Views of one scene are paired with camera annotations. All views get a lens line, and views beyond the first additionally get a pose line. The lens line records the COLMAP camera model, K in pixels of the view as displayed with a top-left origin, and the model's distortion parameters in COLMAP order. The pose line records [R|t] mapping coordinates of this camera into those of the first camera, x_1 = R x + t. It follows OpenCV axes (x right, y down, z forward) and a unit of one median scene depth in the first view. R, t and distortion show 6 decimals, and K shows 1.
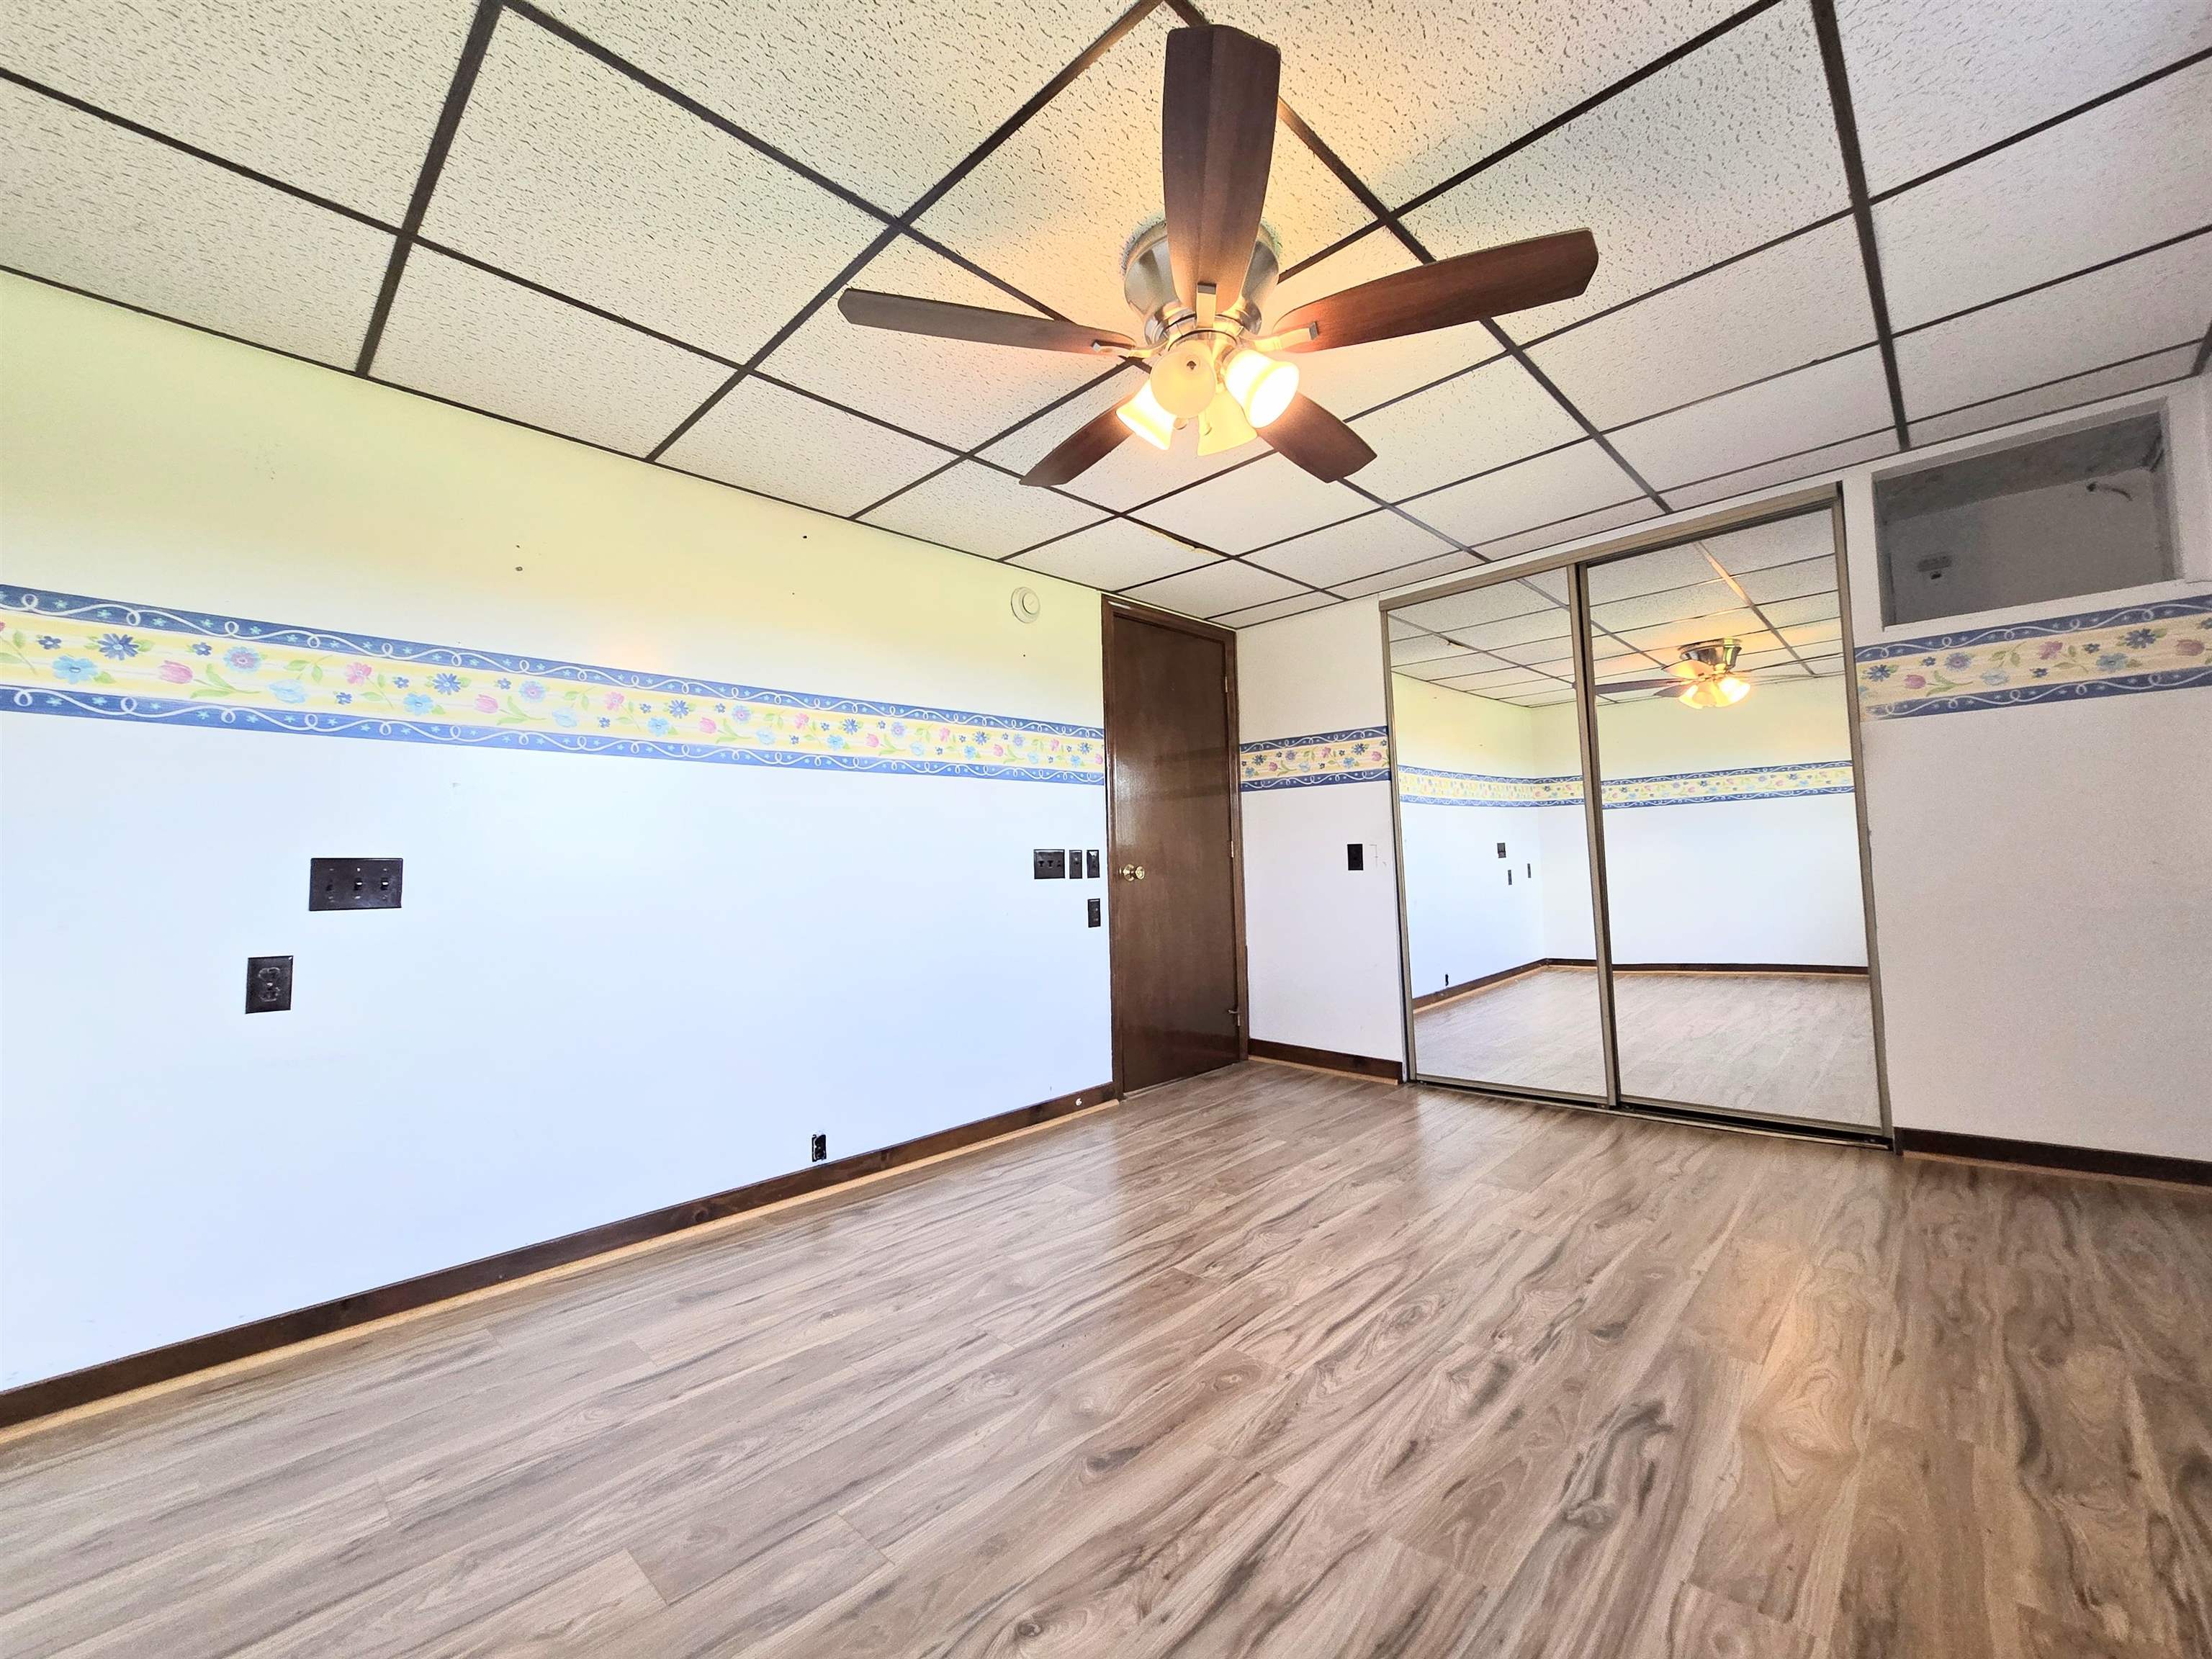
lens RADIAL K [[908.5, 0, 1104.9], [0, 908.5, 812.2], [0, 0, 1]] dist [-0.001481, -0.000570]
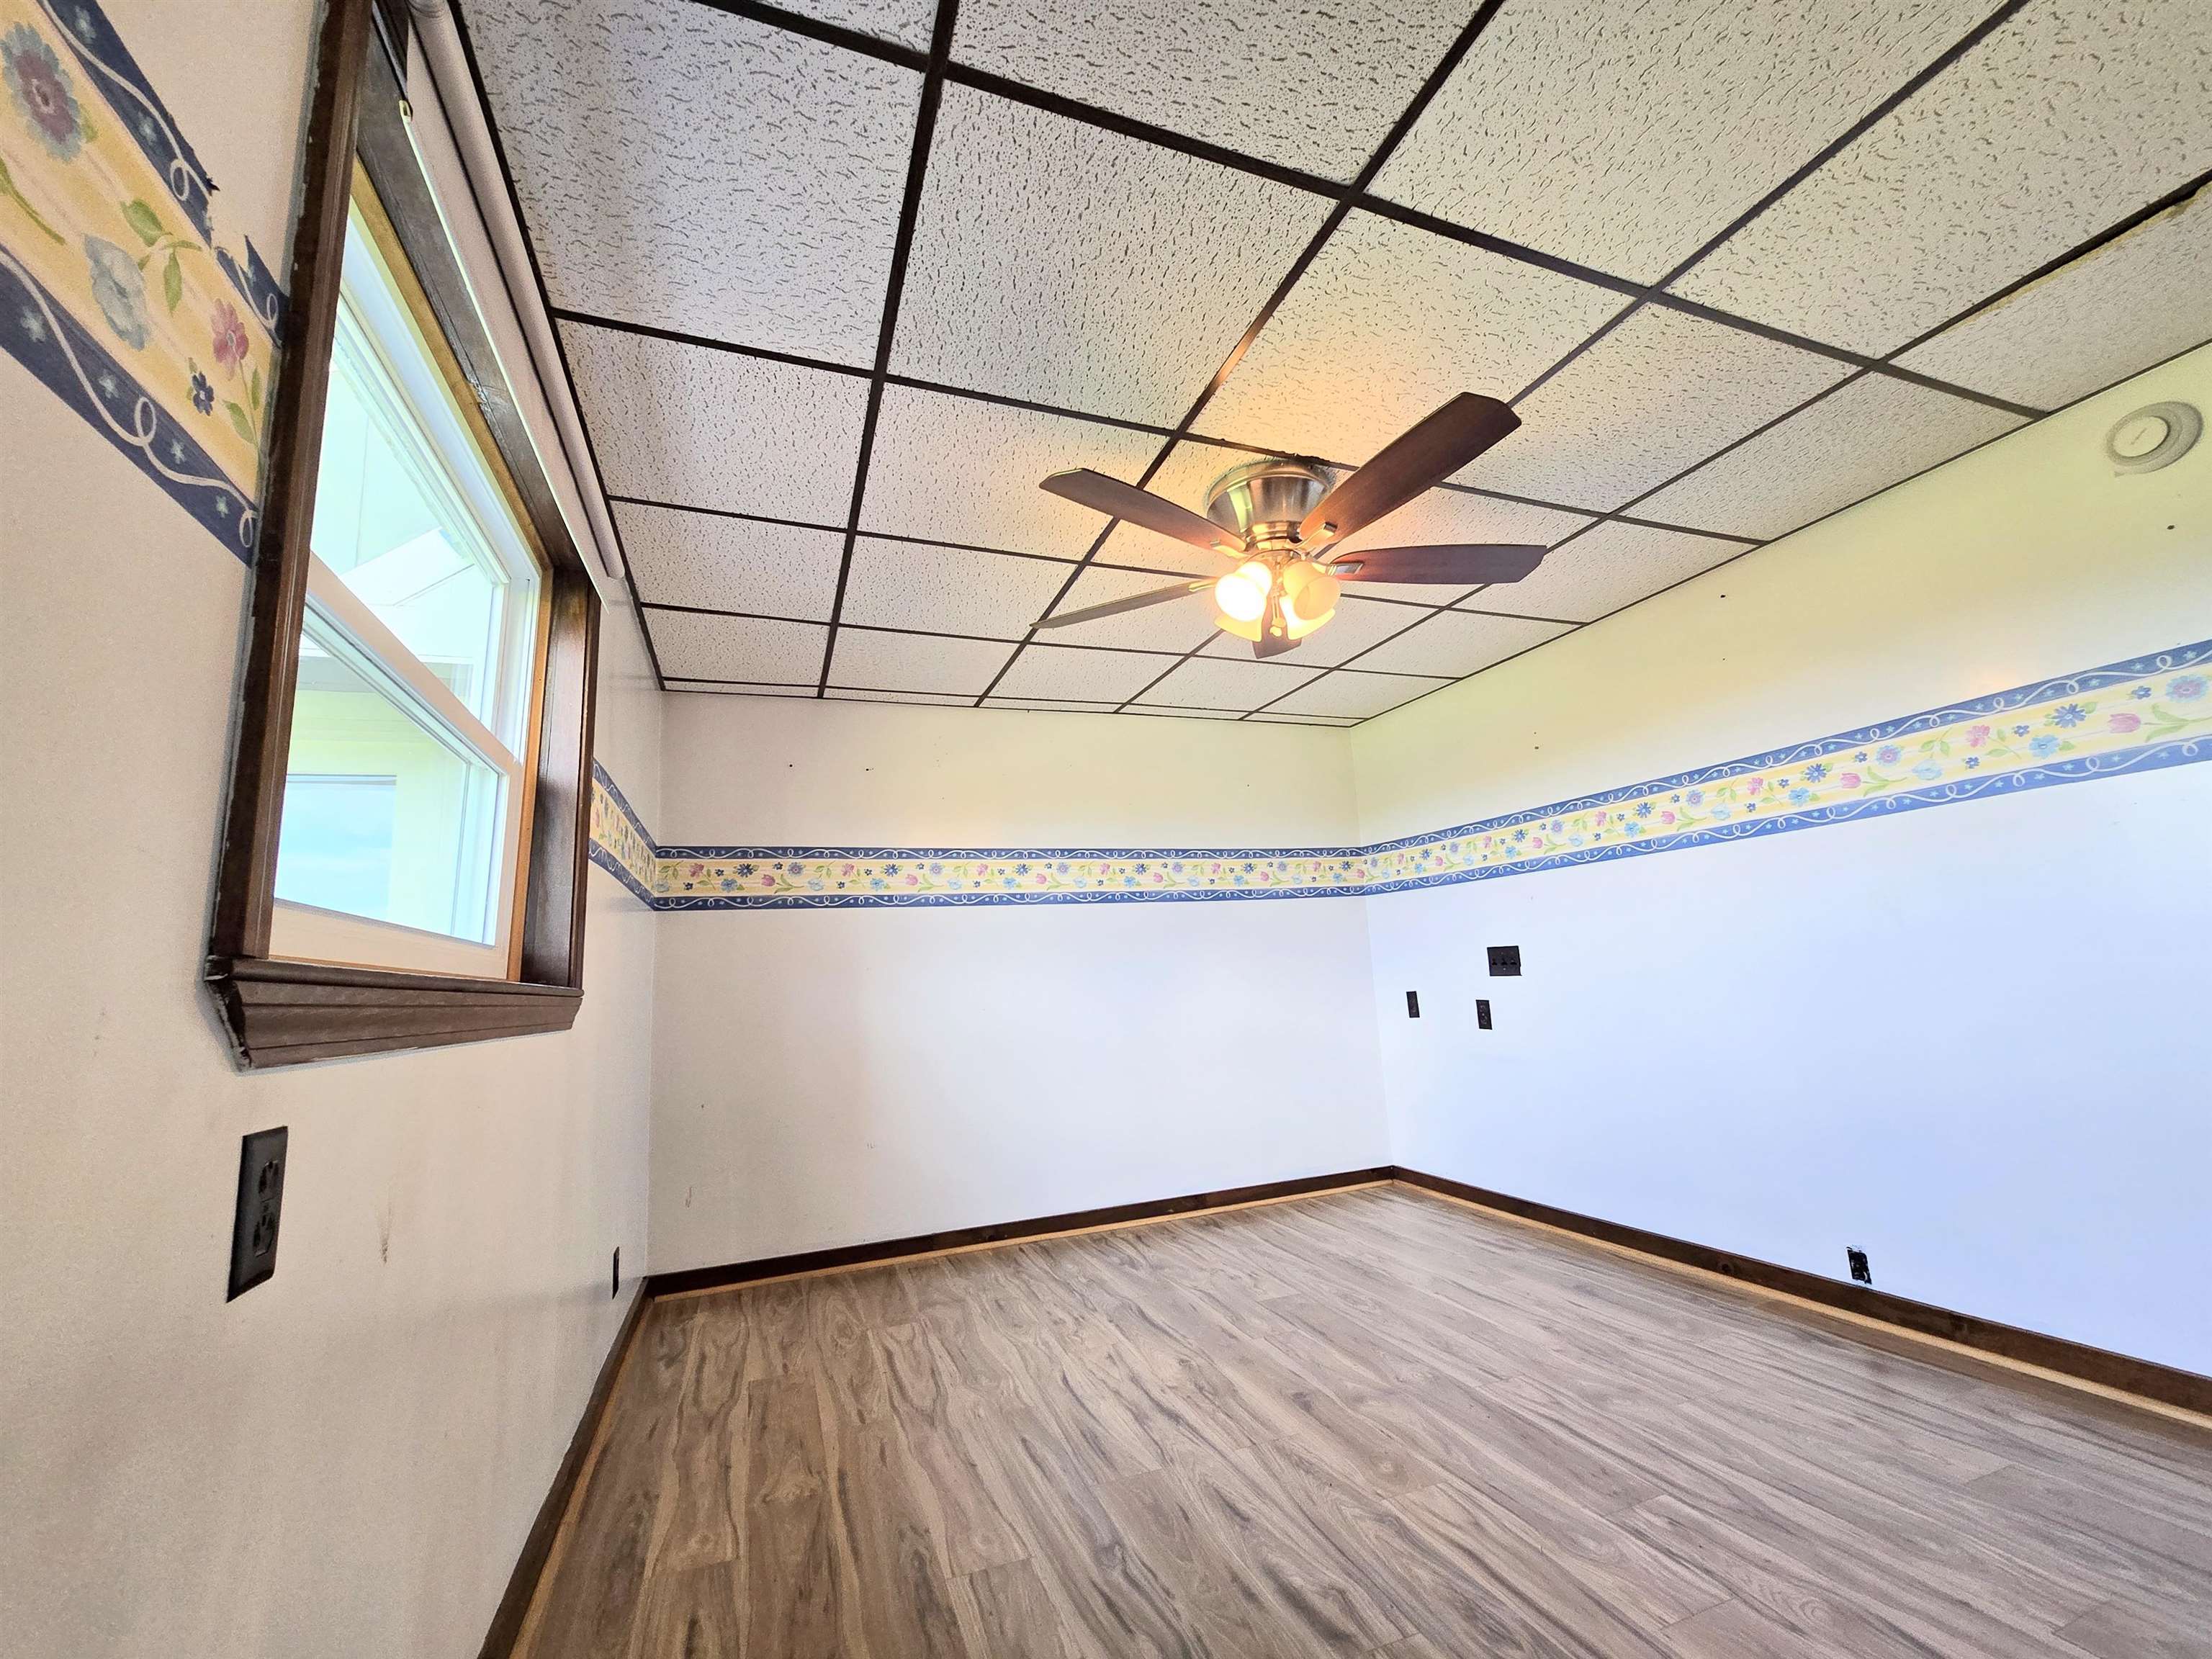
lens RADIAL K [[908.5, 0, 1104.9], [0, 908.5, 812.2], [0, 0, 1]] dist [-0.001481, -0.000570]
pose [[-0.430611, -0.110394, -0.895761, 1.240341], [0.124799, 0.975674, -0.180236, 0.020332], [0.893868, -0.189402, -0.406359, 1.199986]]
